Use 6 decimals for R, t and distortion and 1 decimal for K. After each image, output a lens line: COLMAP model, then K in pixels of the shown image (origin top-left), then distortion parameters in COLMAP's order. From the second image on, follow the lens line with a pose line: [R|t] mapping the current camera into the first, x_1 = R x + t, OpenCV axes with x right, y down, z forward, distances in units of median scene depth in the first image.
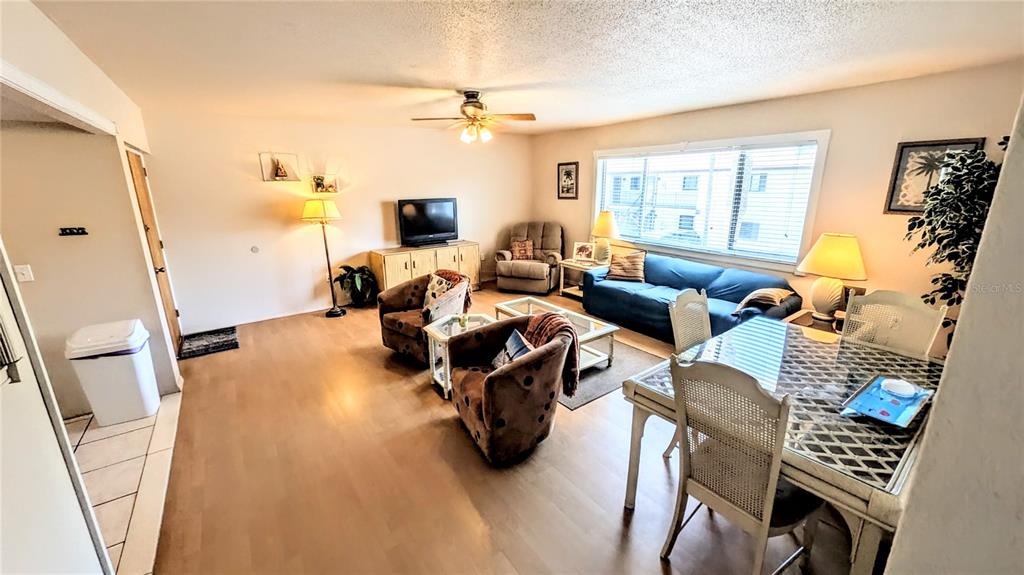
lens RADIAL K [[398.3, 0, 515.6], [0, 398.3, 289.5], [0, 0, 1]] dist [0.006057, 0.000173]
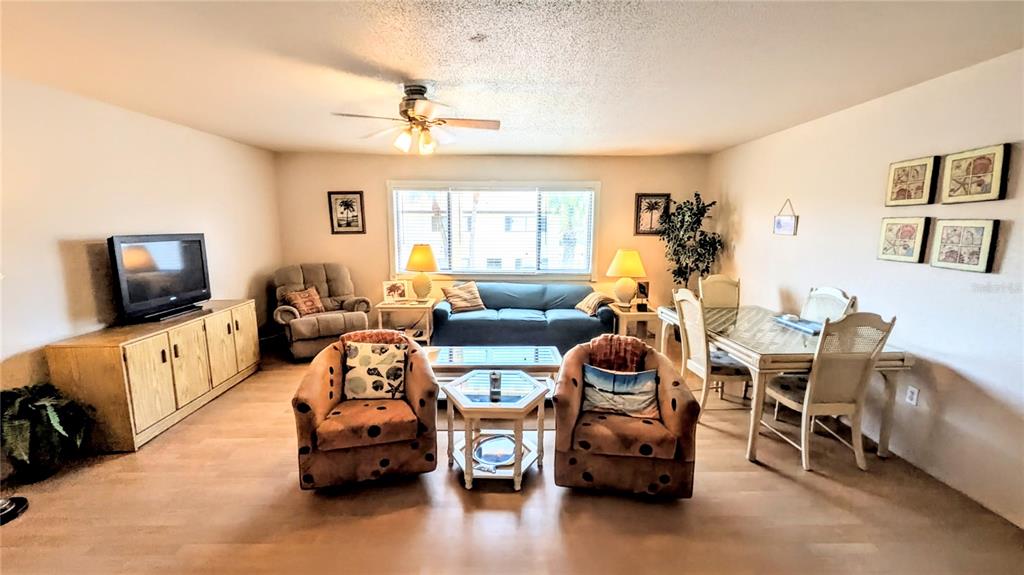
lens RADIAL K [[398.3, 0, 511.0], [0, 398.3, 284.1], [0, 0, 1]] dist [0.006057, 0.000173]
pose [[0.578187, -0.115029, 0.807755, -0.406702], [0.205992, 0.978520, -0.008101, -0.051952], [-0.789473, 0.171075, 0.589463, 0.284058]]
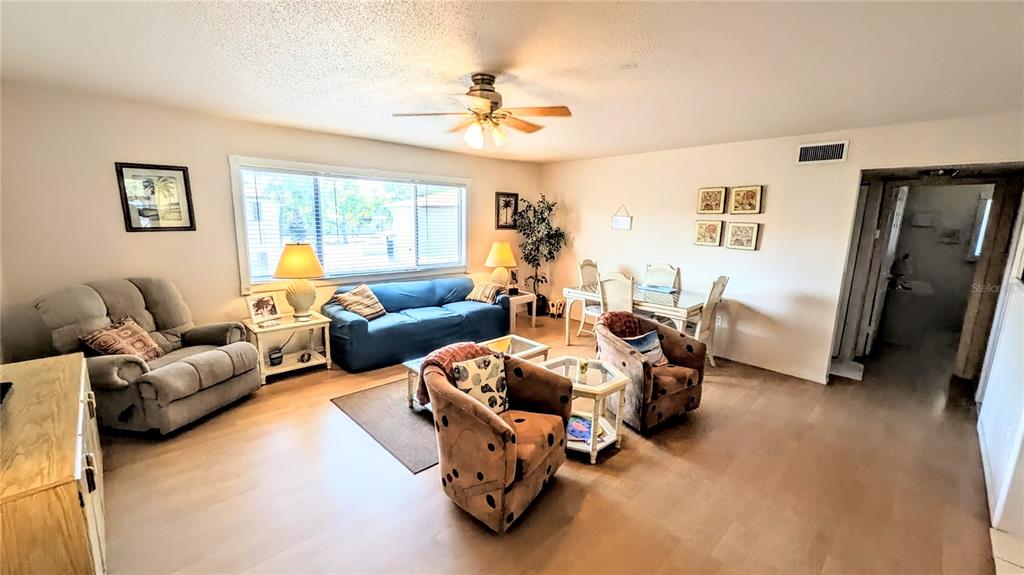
lens RADIAL K [[398.3, 0, 506.1], [0, 398.3, 282.8], [0, 0, 1]] dist [0.006057, 0.000173]
pose [[-0.111974, -0.160265, 0.980702, -0.529939], [0.238949, 0.953609, 0.183120, -0.164877], [-0.964554, 0.254842, -0.068484, 0.673965]]
